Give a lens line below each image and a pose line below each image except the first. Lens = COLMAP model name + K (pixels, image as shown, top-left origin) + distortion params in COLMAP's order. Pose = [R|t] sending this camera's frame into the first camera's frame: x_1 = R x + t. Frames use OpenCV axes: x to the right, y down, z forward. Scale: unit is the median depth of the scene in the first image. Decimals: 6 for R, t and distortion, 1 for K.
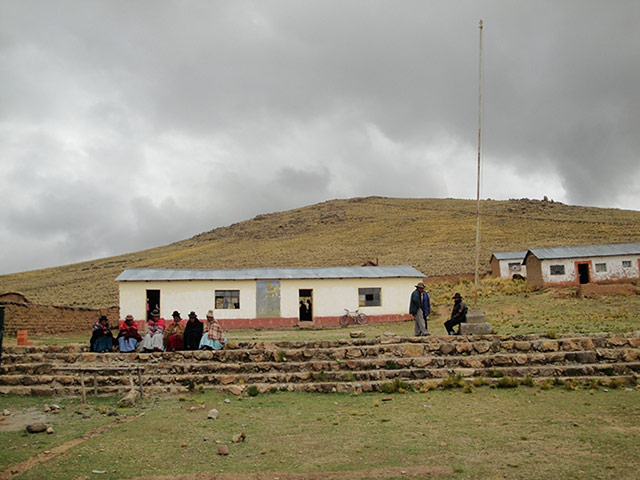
lens RADIAL K [[561.7, 0, 320.0], [0, 561.7, 240.0], [0, 0, 1]] dist [-0.122379, 0.141294]
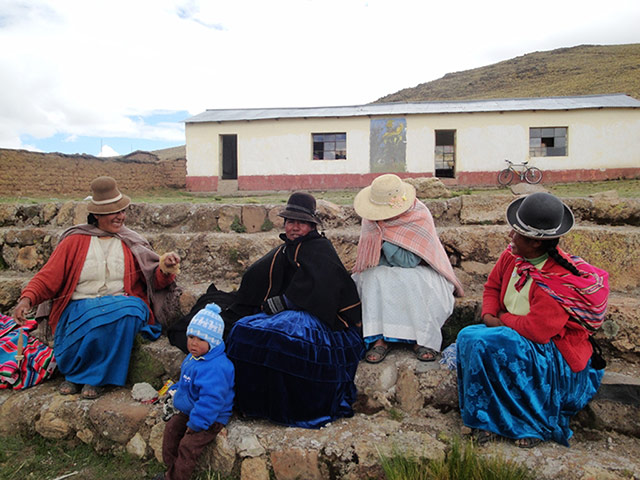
lens RADIAL K [[561.7, 0, 320.0], [0, 561.7, 240.0], [0, 0, 1]] dist [-0.122379, 0.141294]
pose [[0.942959, 0.040934, -0.330382, 0.056725], [0.038184, 0.972563, 0.229483, 0.058486], [0.330711, -0.229008, 0.915525, 0.327161]]
